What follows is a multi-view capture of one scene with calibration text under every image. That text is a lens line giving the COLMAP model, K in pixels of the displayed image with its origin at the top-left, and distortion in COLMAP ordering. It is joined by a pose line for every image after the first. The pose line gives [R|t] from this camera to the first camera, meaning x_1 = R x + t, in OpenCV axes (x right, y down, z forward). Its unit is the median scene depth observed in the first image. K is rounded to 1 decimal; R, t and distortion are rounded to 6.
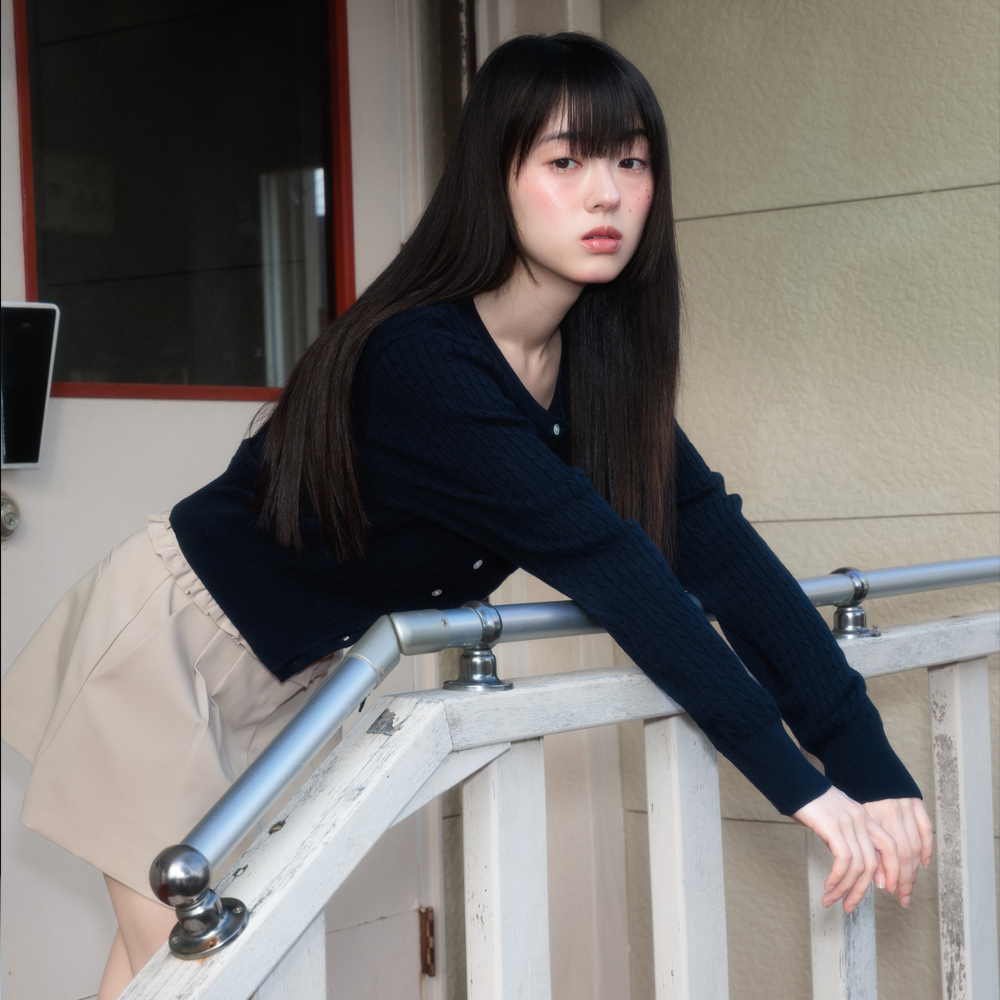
lens RADIAL K [[2366.7, 0, 500.0], [0, 2366.7, 500.0], [0, 0, 1]] dist [0.229407, 0.107195]
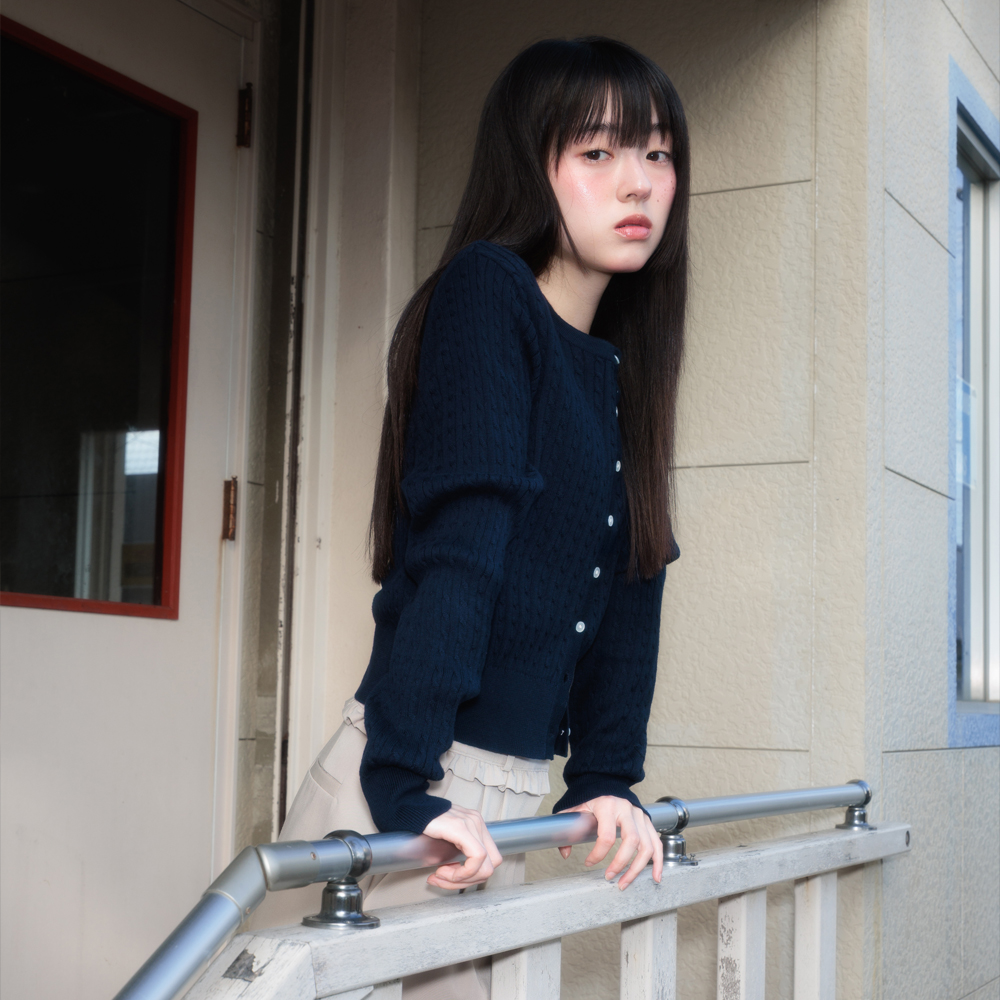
lens RADIAL K [[1750.6, 0, 498.3], [0, 1750.6, 587.2], [0, 0, 1]] dist [0.063498, 0.099831]
pose [[0.987493, 0.062380, 0.144795, -0.033551], [-0.052006, 0.995874, -0.074360, -0.002958], [-0.148837, 0.065900, 0.986664, 0.179598]]
